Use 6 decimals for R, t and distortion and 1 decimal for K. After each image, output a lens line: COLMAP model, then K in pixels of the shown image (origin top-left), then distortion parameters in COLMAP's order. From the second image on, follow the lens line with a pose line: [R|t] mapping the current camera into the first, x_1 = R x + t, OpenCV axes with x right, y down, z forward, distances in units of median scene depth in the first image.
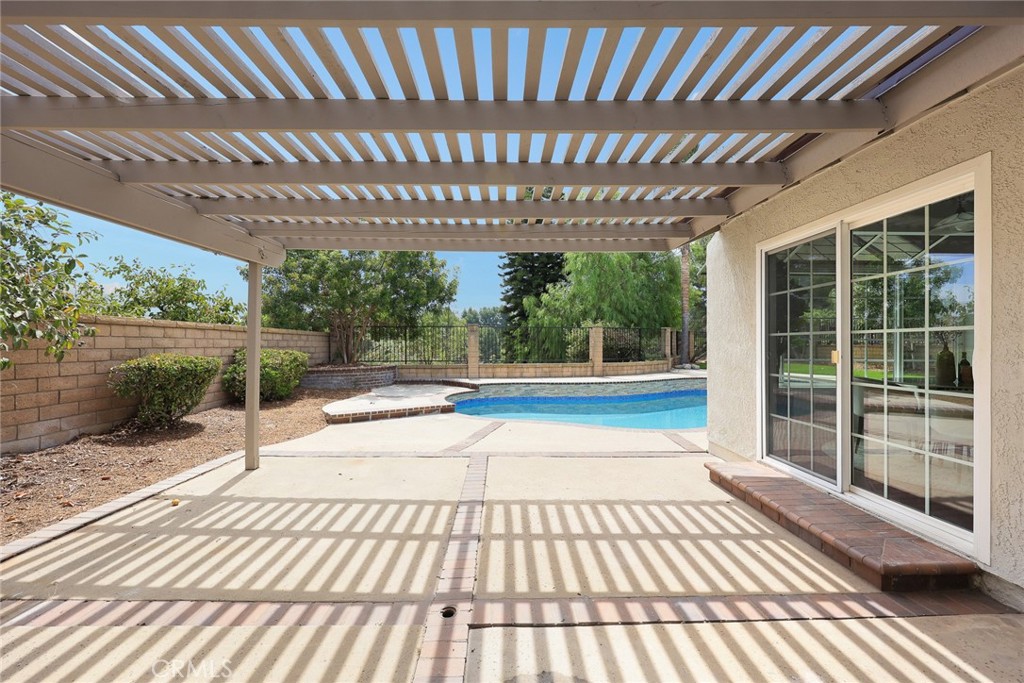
lens RADIAL K [[433.9, 0, 513.2], [0, 433.9, 340.7], [0, 0, 1]] dist [0.003916, -0.000217]
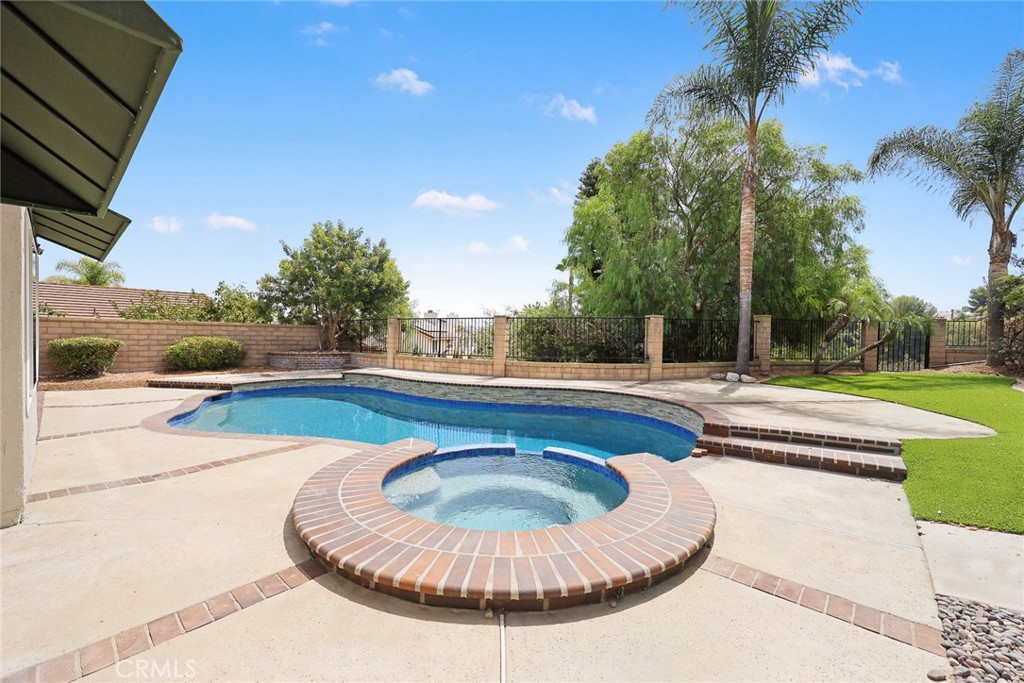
lens RADIAL K [[433.9, 0, 509.8], [0, 433.9, 338.6], [0, 0, 1]] dist [0.003916, -0.000217]
pose [[0.717535, 0.019473, -0.696250, 0.792389], [-0.007232, 0.999764, 0.020508, -0.007268], [0.696485, -0.009680, 0.717506, 0.427877]]
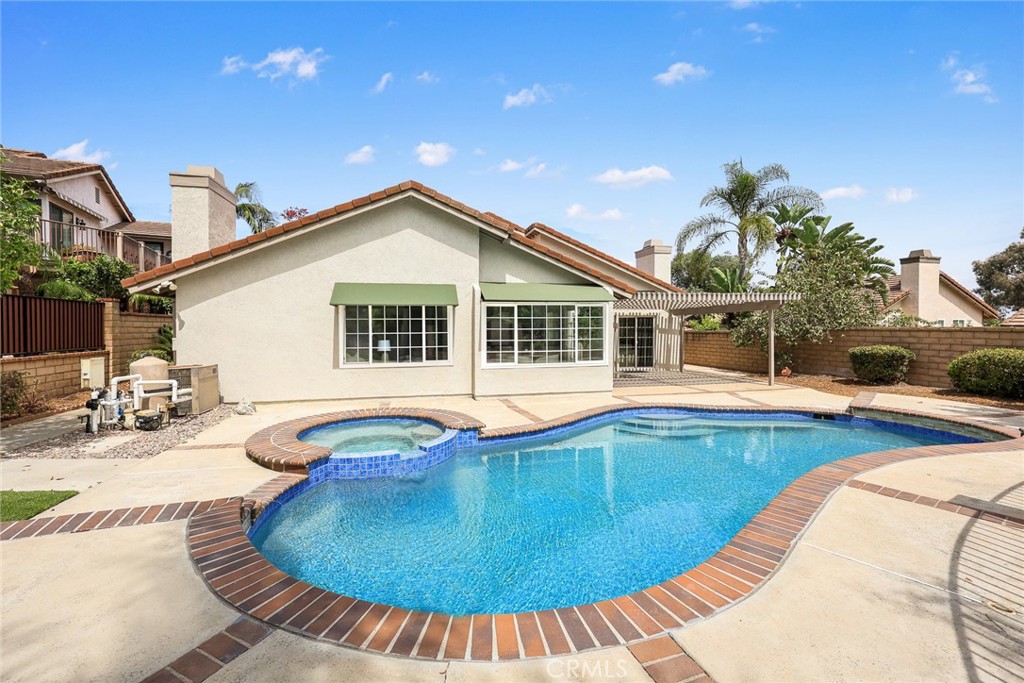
lens RADIAL K [[433.9, 0, 505.3], [0, 433.9, 339.8], [0, 0, 1]] dist [0.003916, -0.000217]
pose [[-0.979735, 0.011224, -0.199981, 0.424102], [0.009055, 0.999890, 0.011759, -0.018592], [0.200091, 0.009709, -0.979729, 1.413330]]
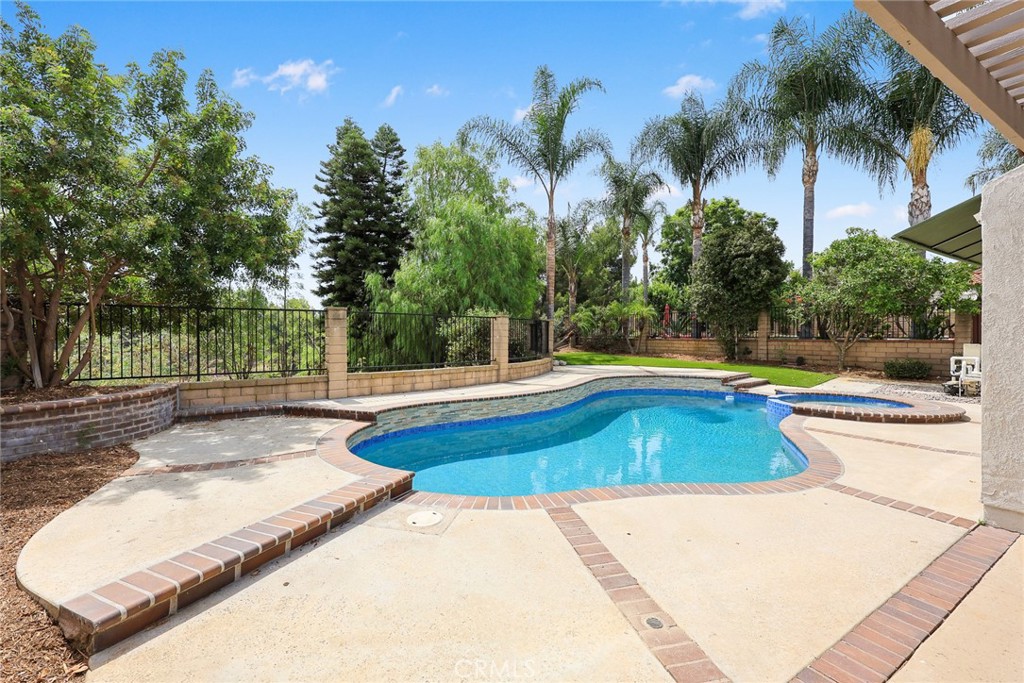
lens RADIAL K [[433.9, 0, 515.1], [0, 433.9, 334.8], [0, 0, 1]] dist [0.003916, -0.000217]
pose [[0.858357, 0.000698, 0.513052, -0.178080], [-0.004209, 0.999975, 0.005681, -0.004568], [-0.513036, -0.007036, 0.858338, 0.342546]]
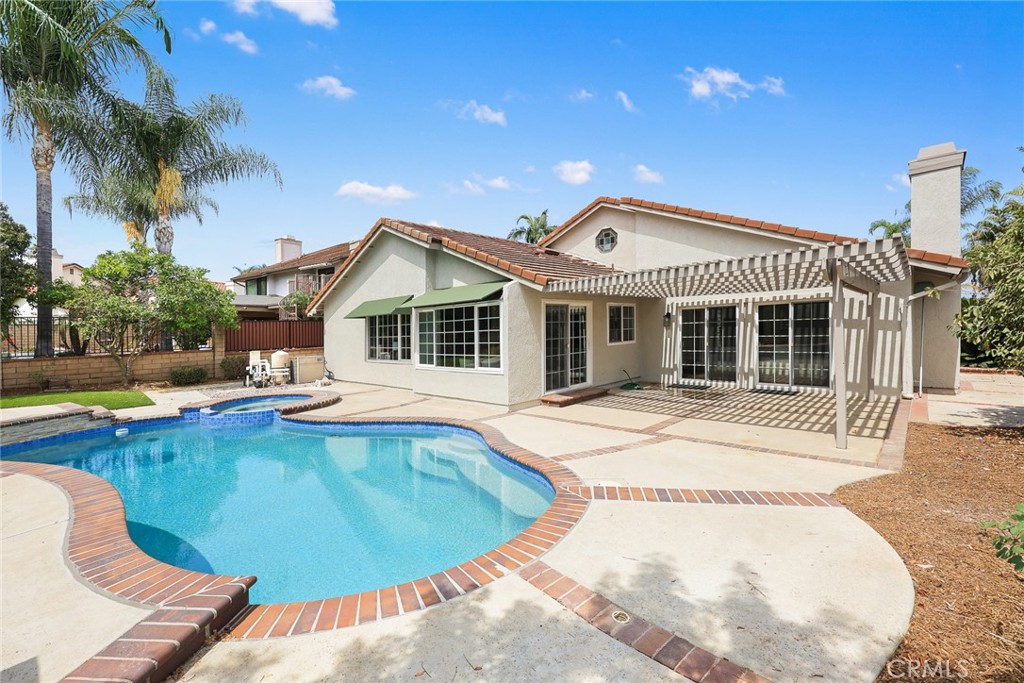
lens RADIAL K [[433.9, 0, 501.7], [0, 433.9, 341.9], [0, 0, 1]] dist [0.003916, -0.000217]
pose [[-0.708947, 0.000001, 0.705262, -0.326026], [0.024407, 0.999401, 0.024533, -0.027744], [-0.704840, 0.034606, -0.708522, 1.171866]]
